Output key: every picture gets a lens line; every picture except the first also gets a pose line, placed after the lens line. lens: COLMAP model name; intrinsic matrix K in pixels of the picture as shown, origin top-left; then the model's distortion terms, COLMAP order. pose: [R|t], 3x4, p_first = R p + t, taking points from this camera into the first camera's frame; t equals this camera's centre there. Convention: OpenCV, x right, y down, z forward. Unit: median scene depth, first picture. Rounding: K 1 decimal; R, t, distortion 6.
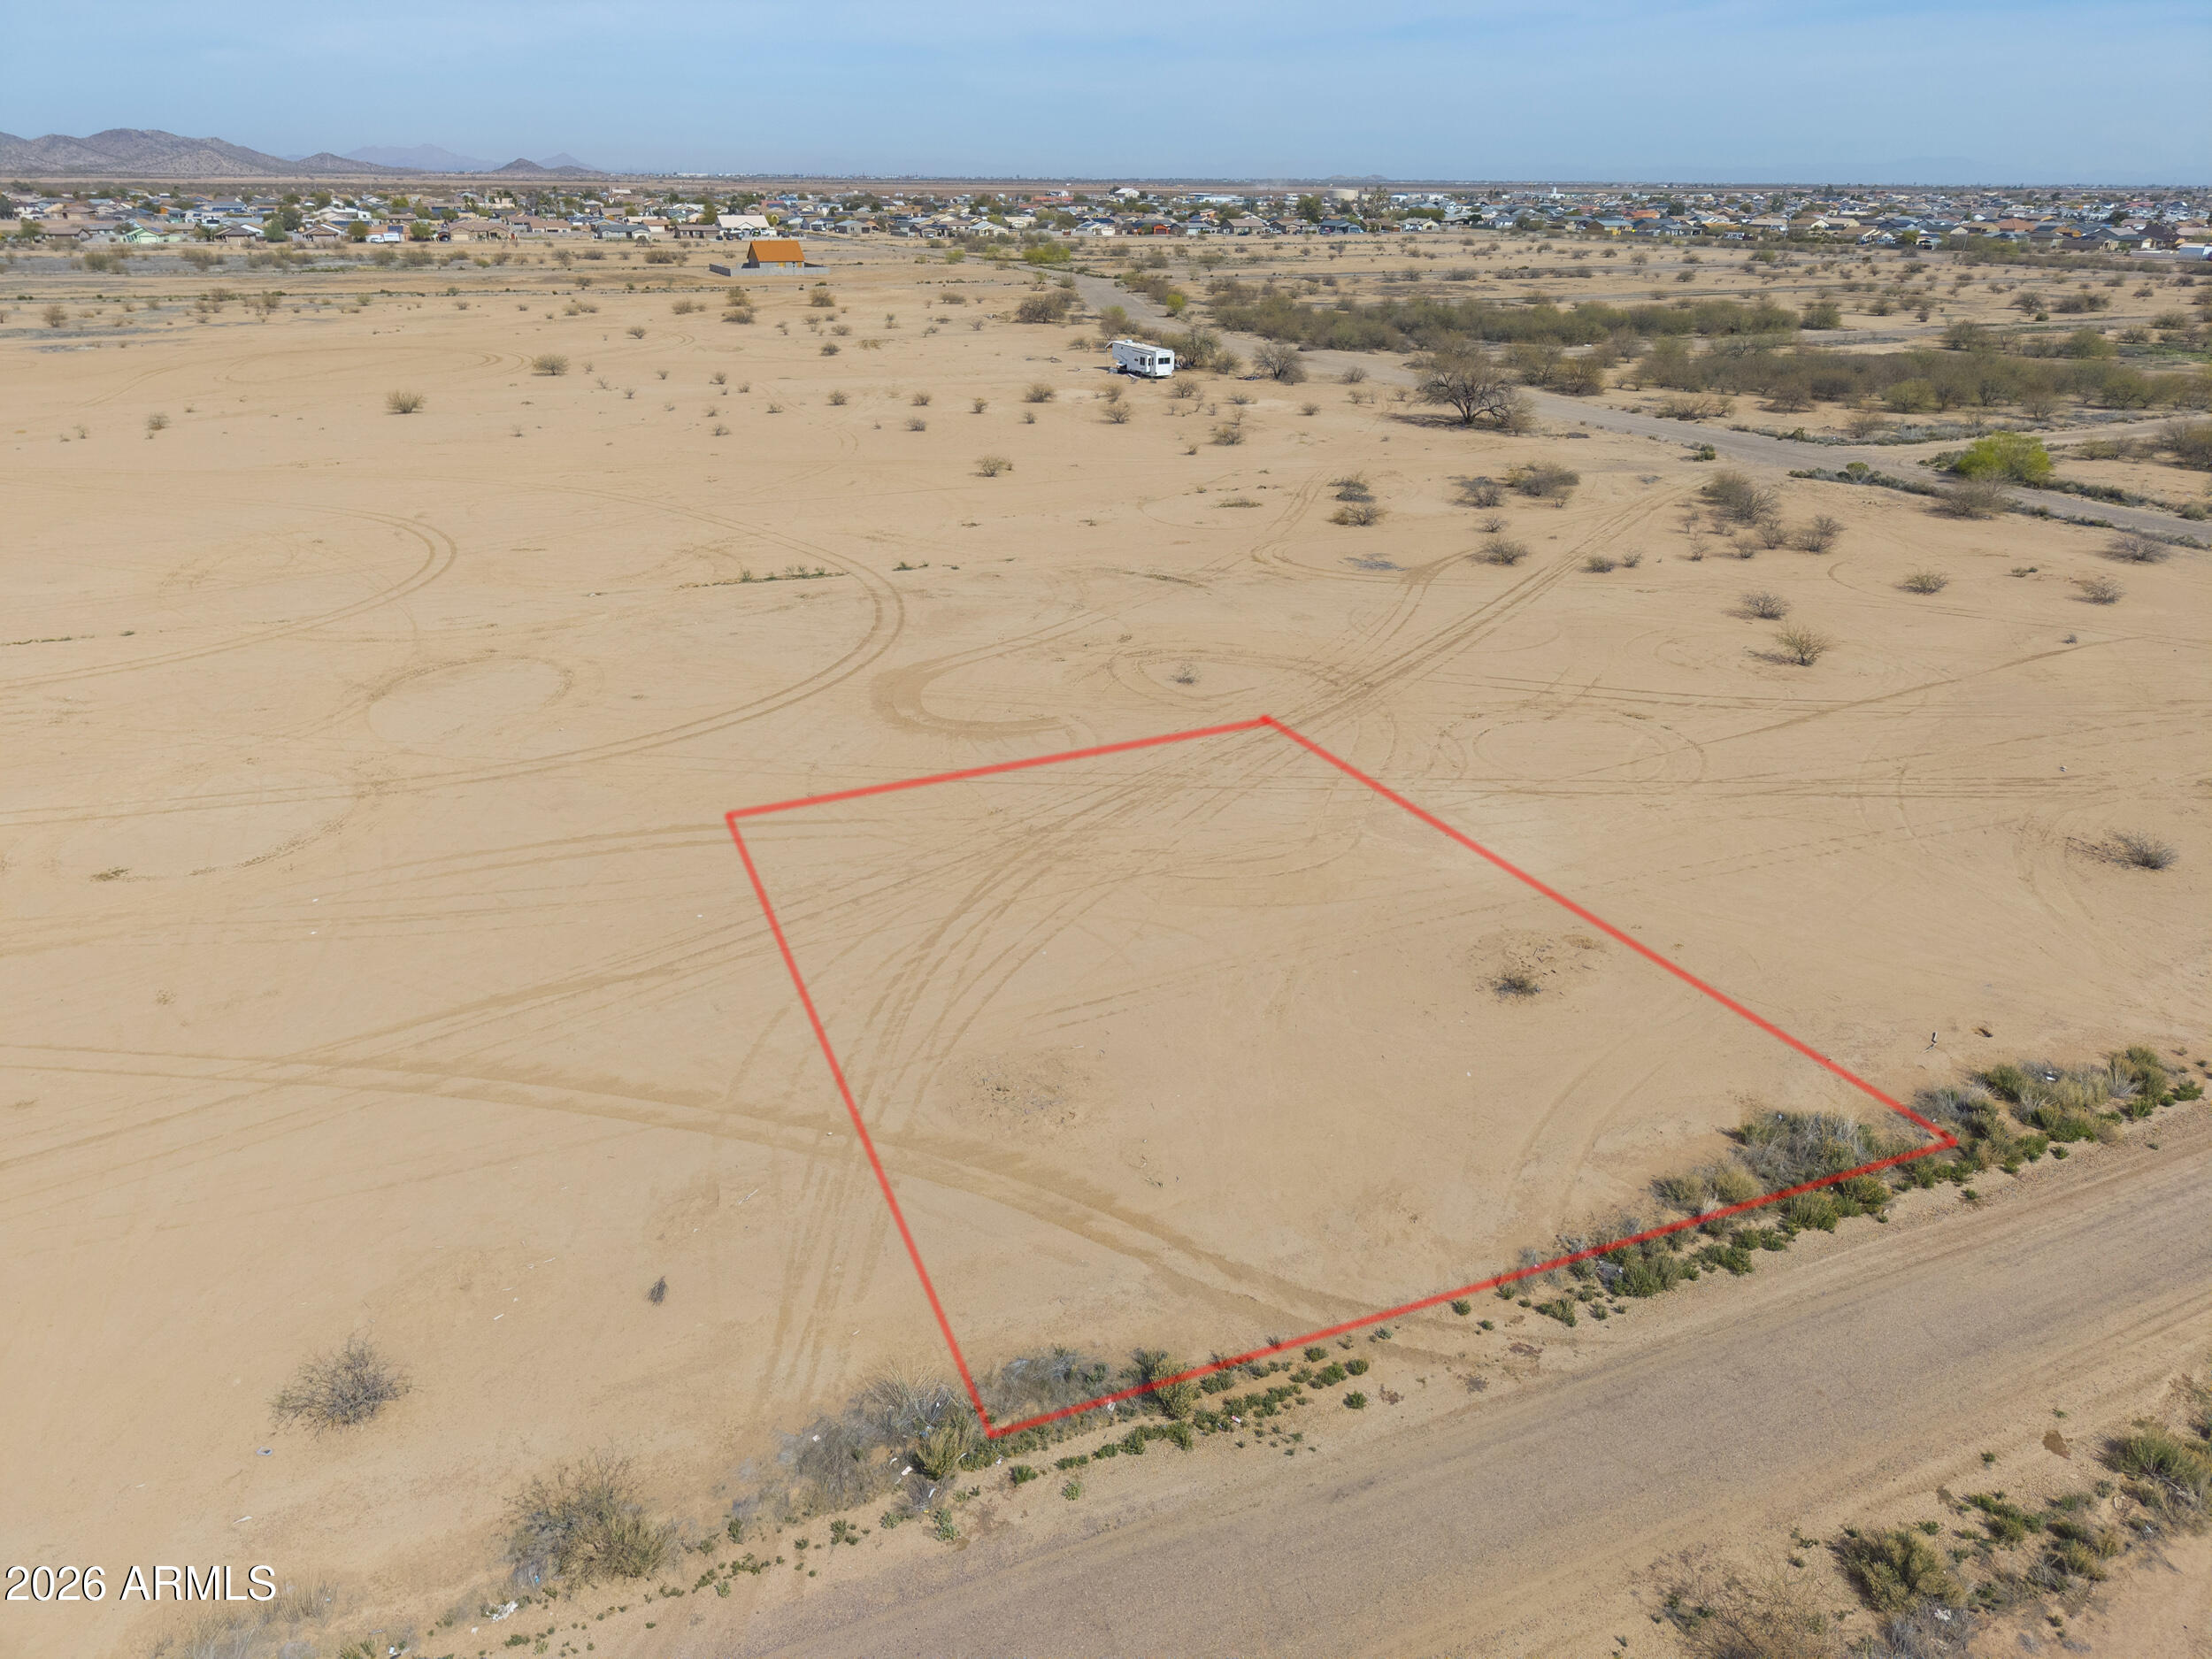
lens RADIAL K [[1482.2, 0, 1111.5], [0, 1482.2, 830.6], [0, 0, 1]] dist [0.009420, -0.008864]
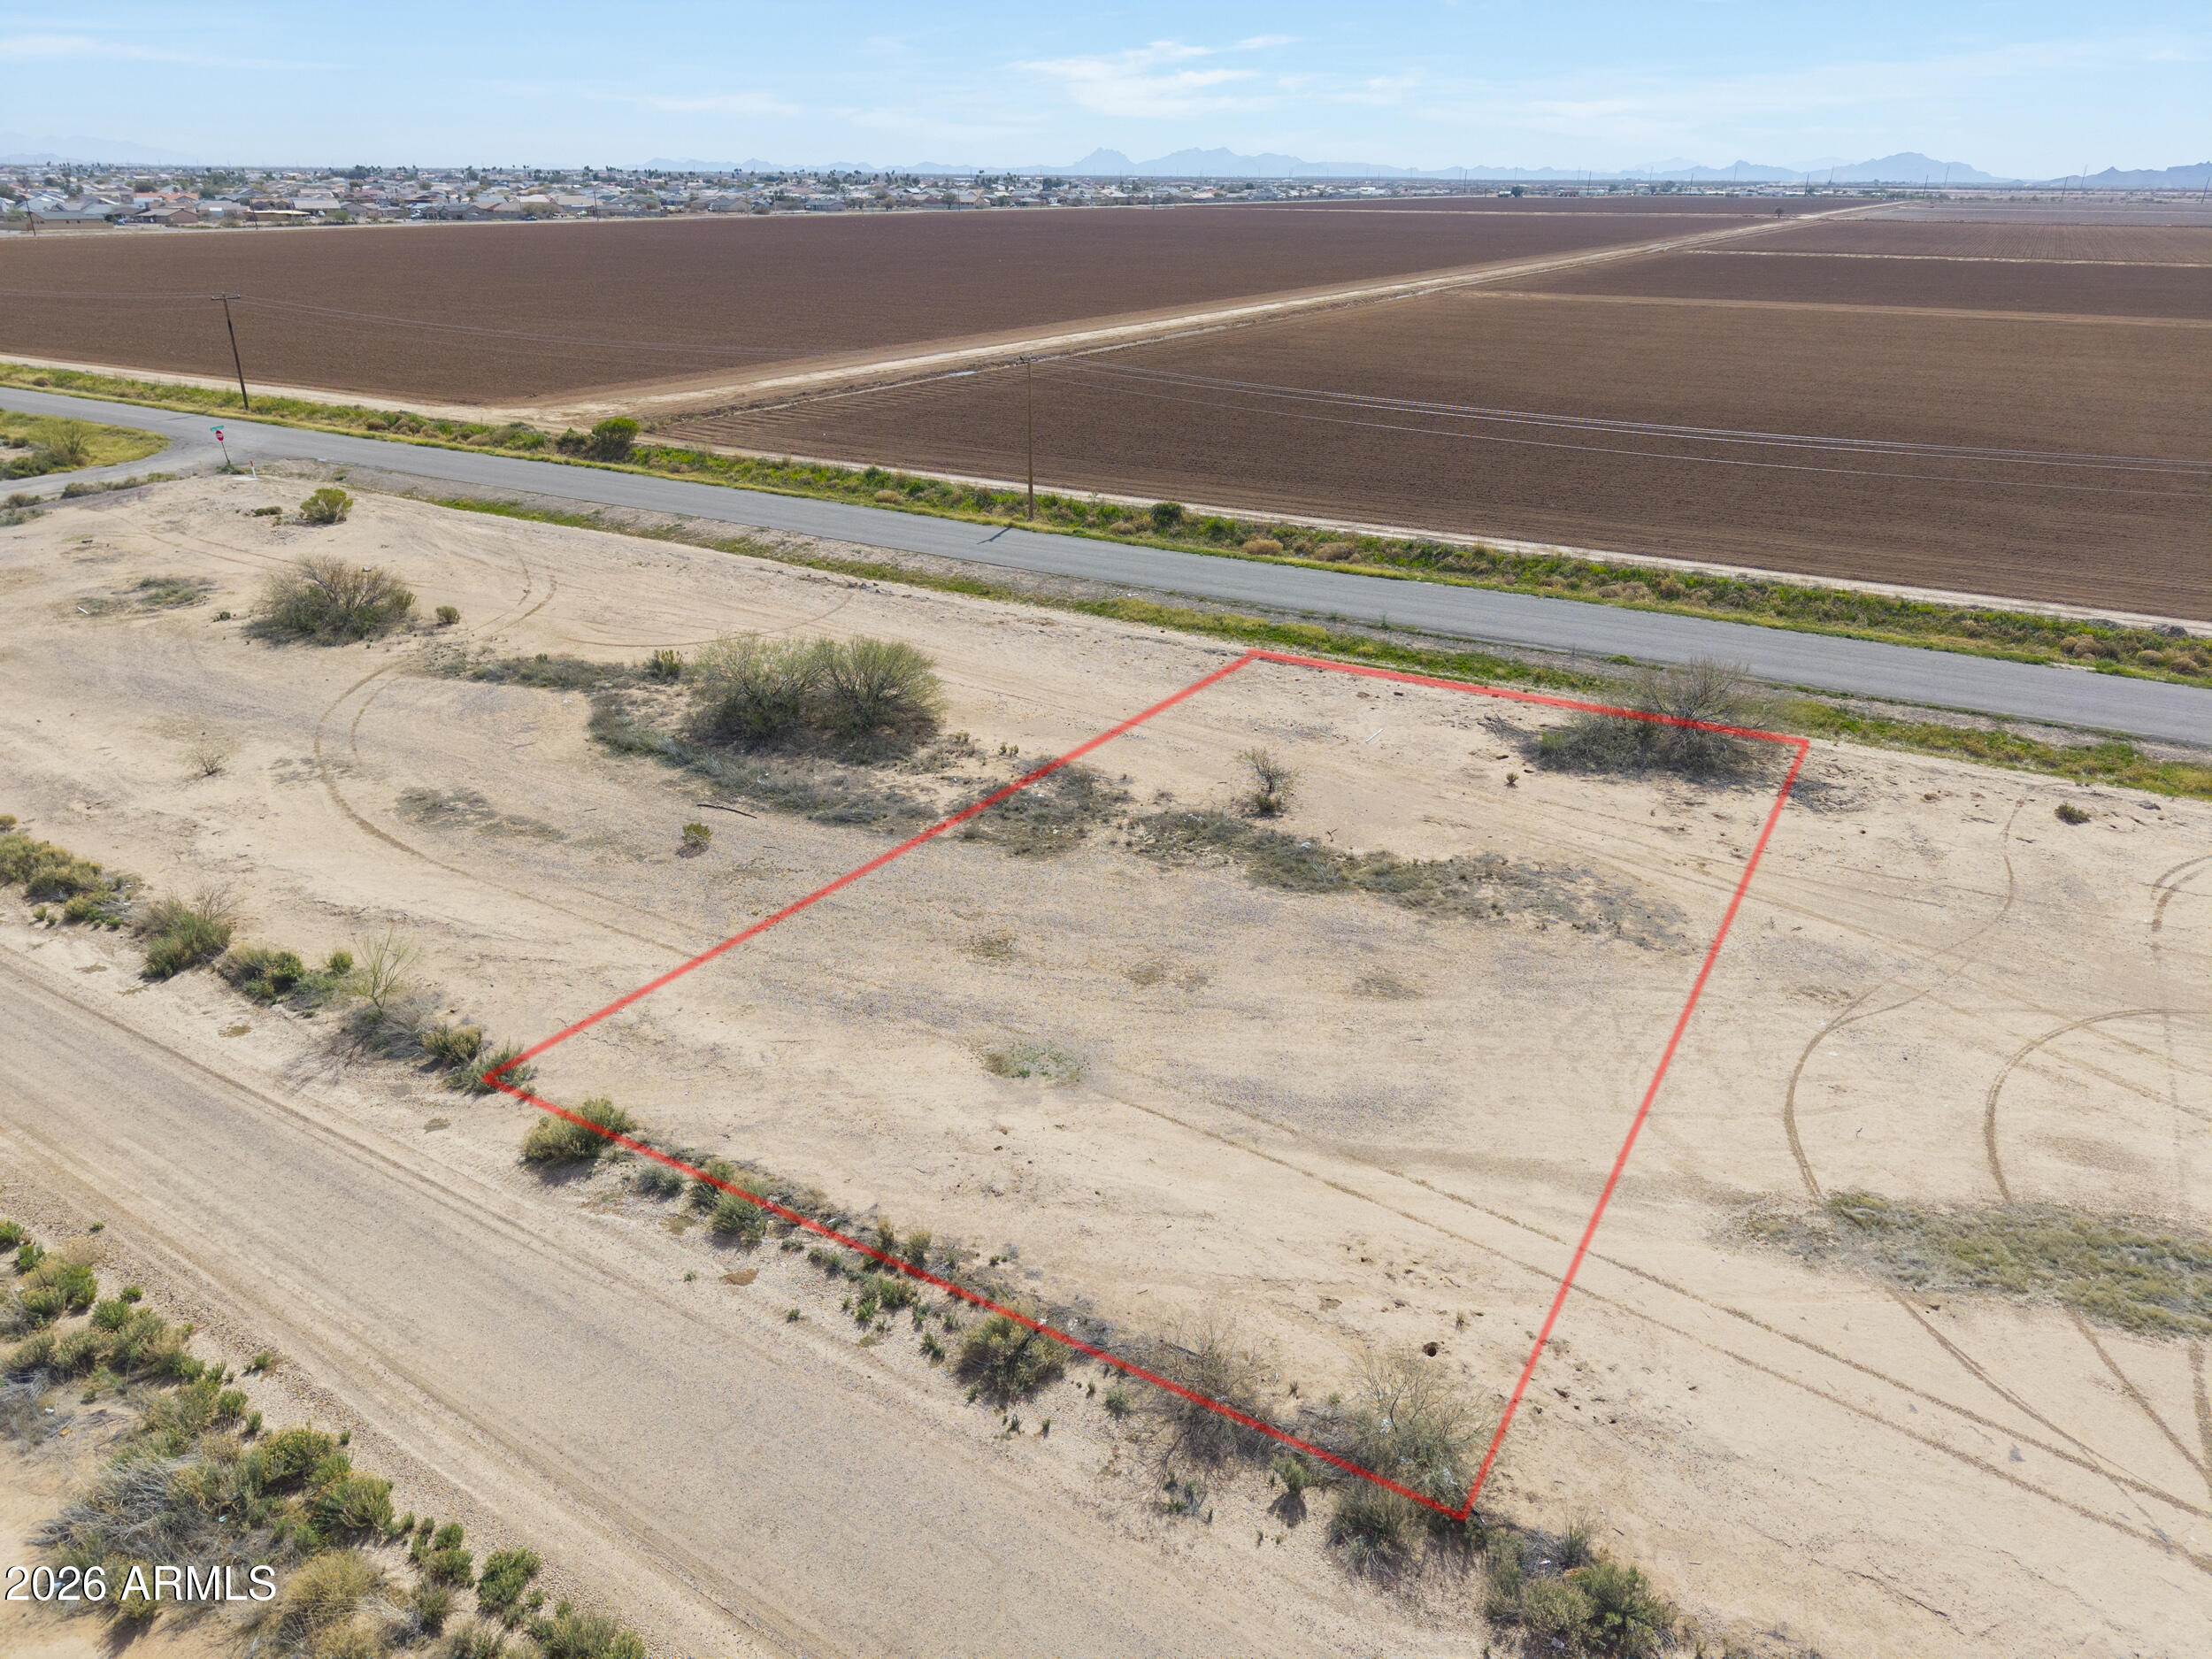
lens RADIAL K [[1482.2, 0, 1111.5], [0, 1482.2, 830.6], [0, 0, 1]] dist [0.009420, -0.008864]
pose [[-0.560263, -0.347148, 0.752060, -0.090035], [0.323241, 0.744321, 0.584381, -0.221567], [-0.762641, 0.570504, -0.304803, 0.749801]]
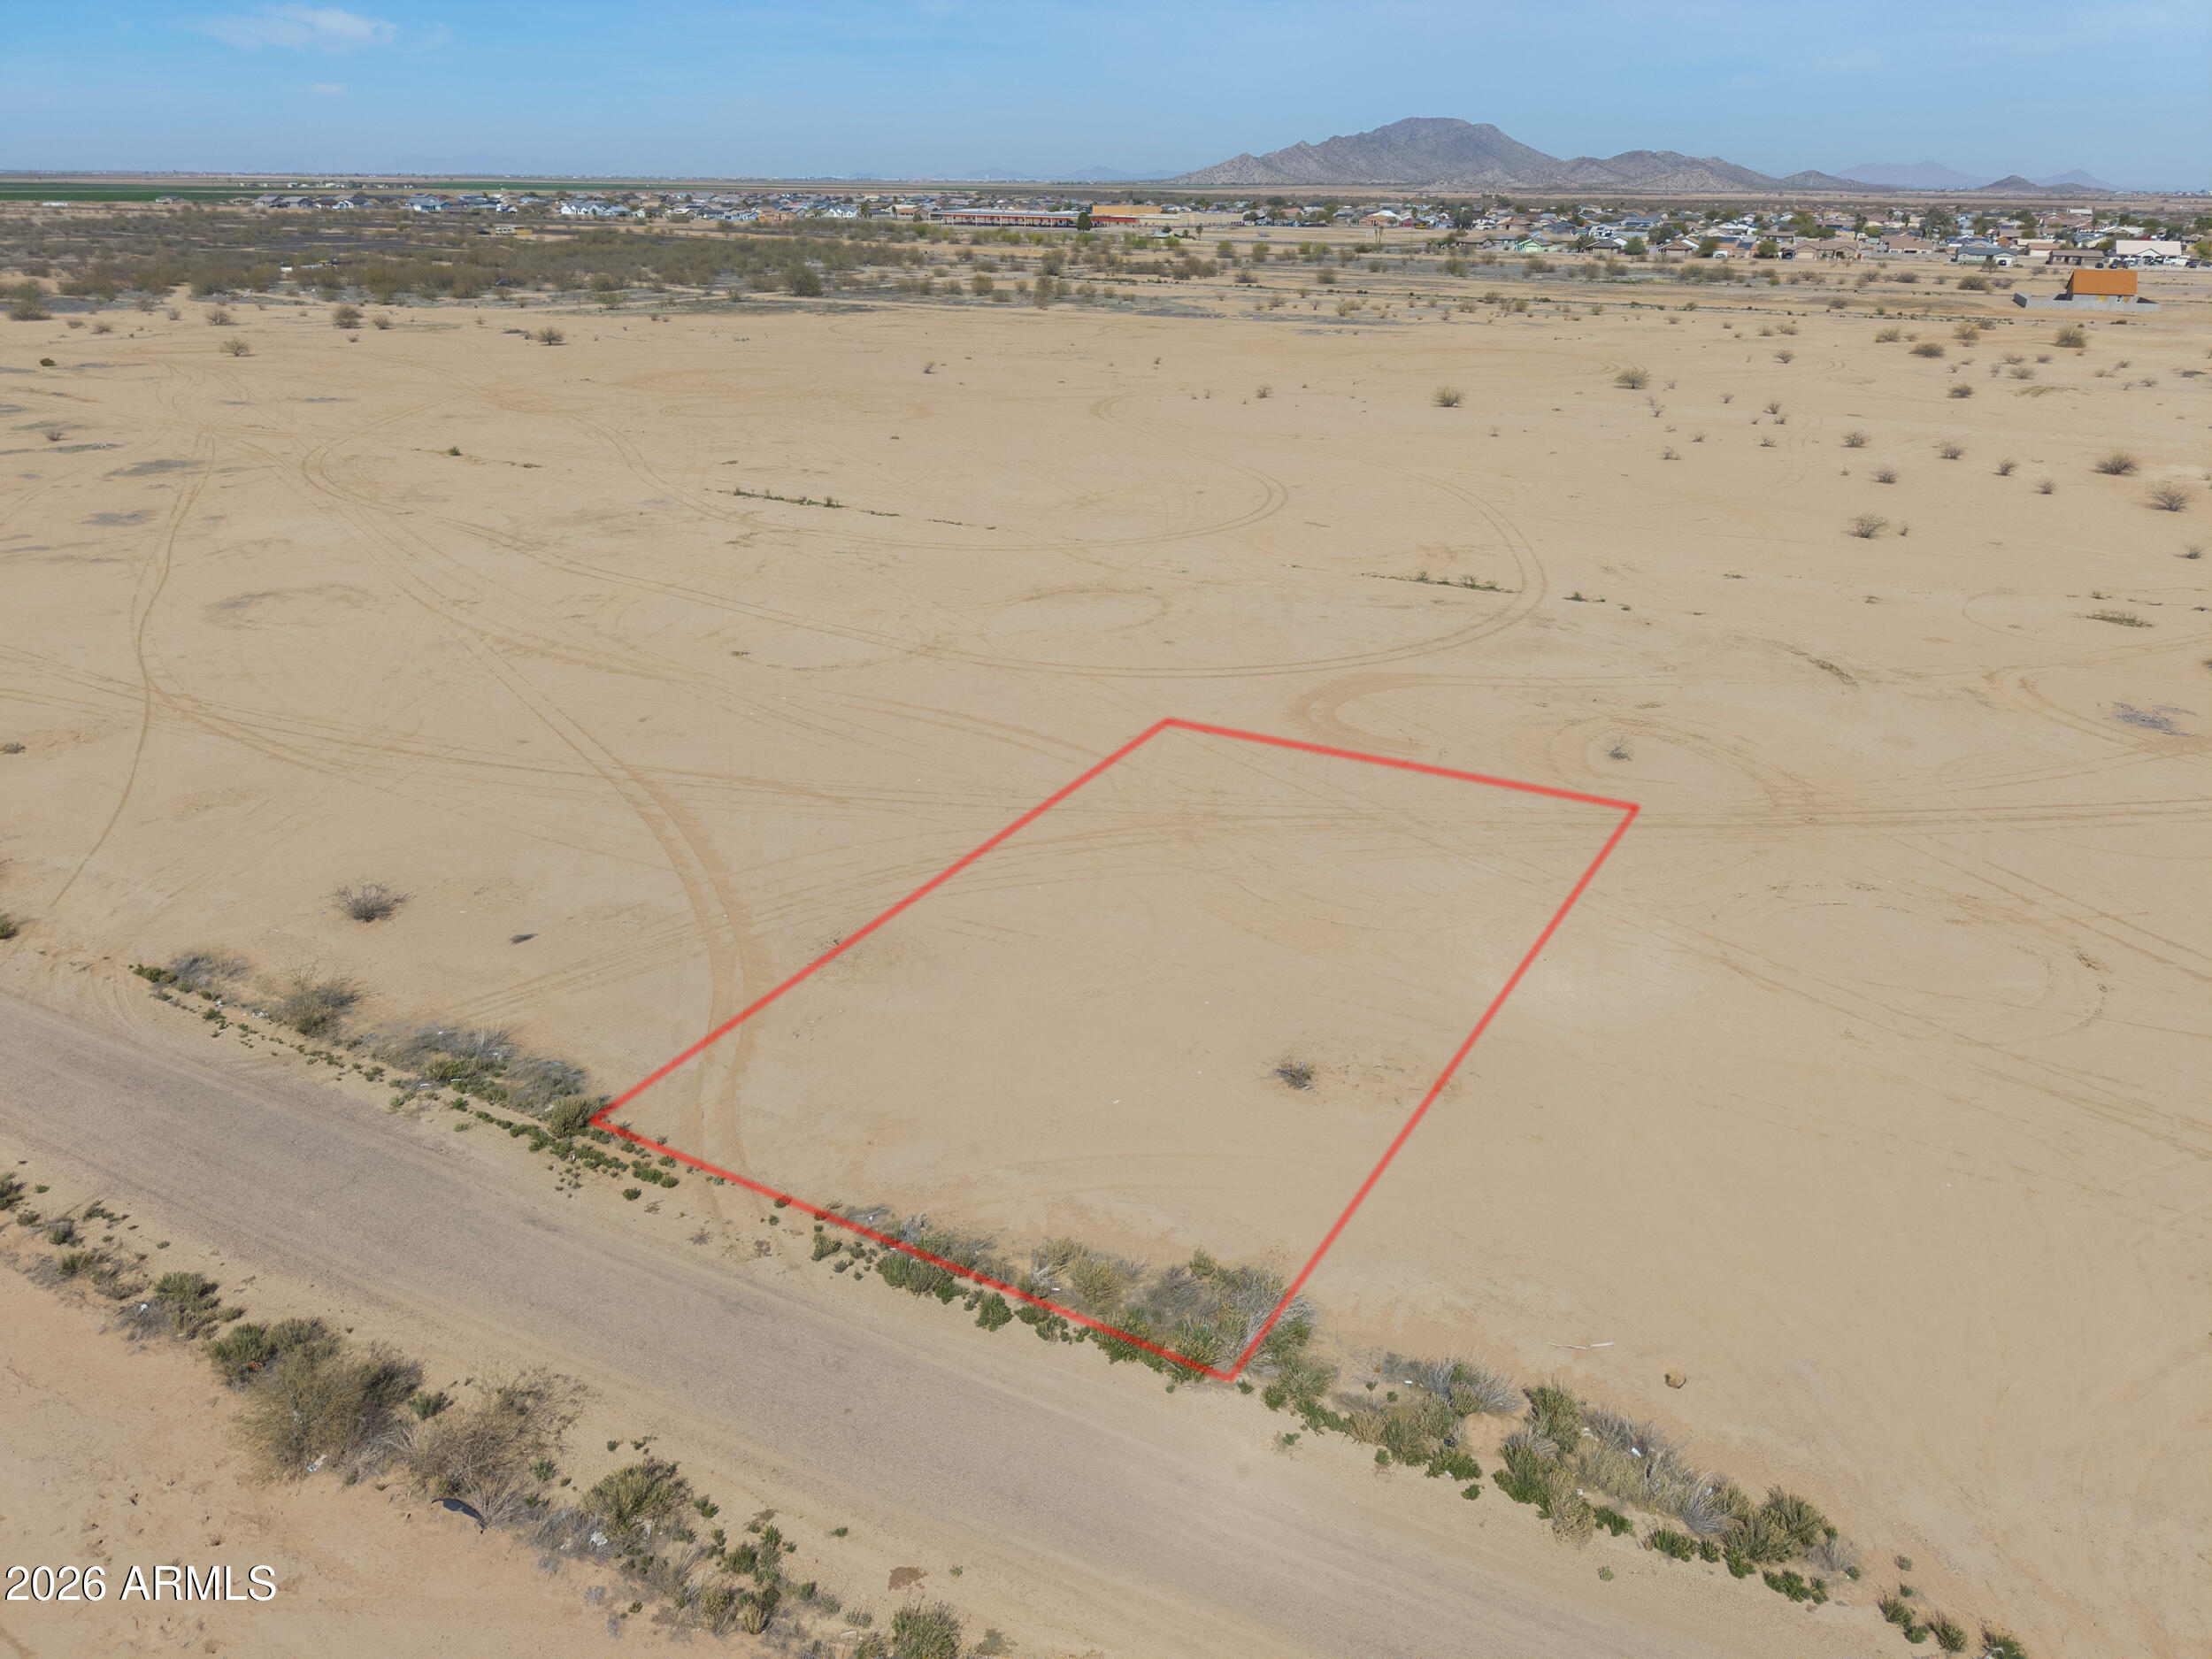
lens RADIAL K [[1482.2, 0, 1111.5], [0, 1482.2, 830.6], [0, 0, 1]] dist [0.009420, -0.008864]
pose [[0.651001, 0.302233, -0.696314, 0.972043], [-0.308989, 0.943389, 0.120595, -0.142022], [0.693342, 0.136646, 0.707534, 0.292522]]
